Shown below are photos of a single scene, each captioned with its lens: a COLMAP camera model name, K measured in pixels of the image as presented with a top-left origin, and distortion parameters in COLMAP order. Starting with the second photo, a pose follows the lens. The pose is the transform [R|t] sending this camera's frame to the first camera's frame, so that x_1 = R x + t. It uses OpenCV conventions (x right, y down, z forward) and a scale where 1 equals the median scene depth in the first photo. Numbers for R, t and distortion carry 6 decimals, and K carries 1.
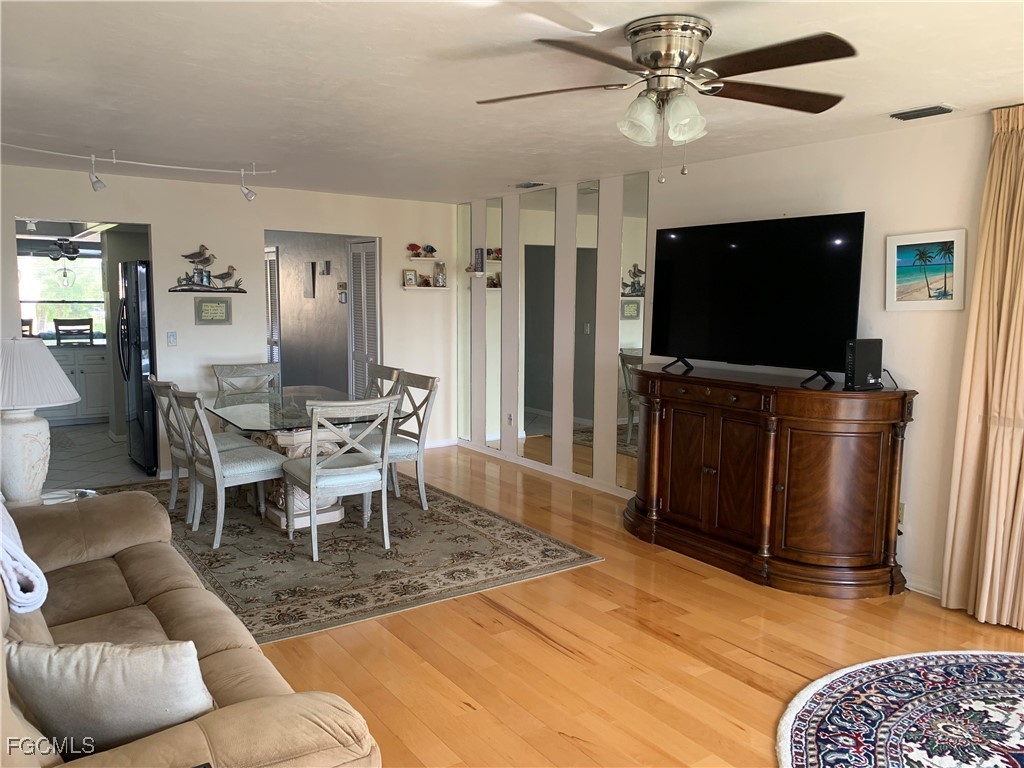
lens RADIAL K [[780.1, 0, 513.3], [0, 780.1, 388.3], [0, 0, 1]] dist [0.009586, 0.000516]
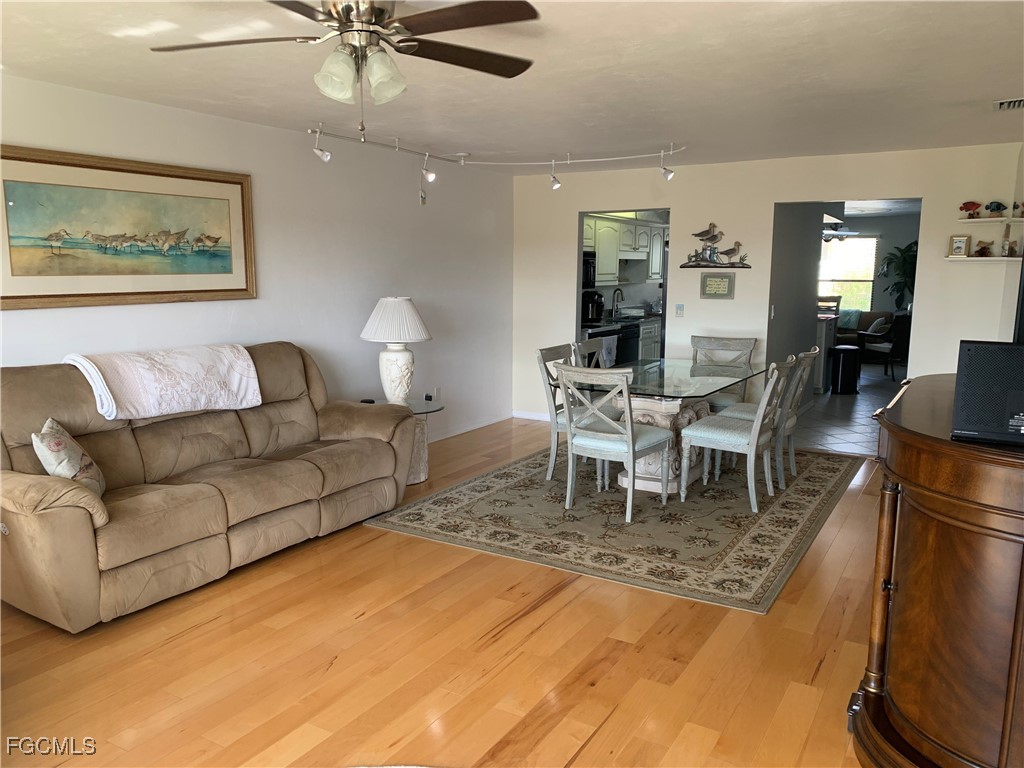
lens RADIAL K [[777.9, 0, 492.8], [0, 777.9, 386.3], [0, 0, 1]] dist [0.033956, 0.002564]
pose [[0.392605, 0.129438, -0.910553, 0.640326], [-0.111555, 0.989439, 0.092552, -0.038506], [0.912917, 0.065241, 0.402898, 0.418479]]
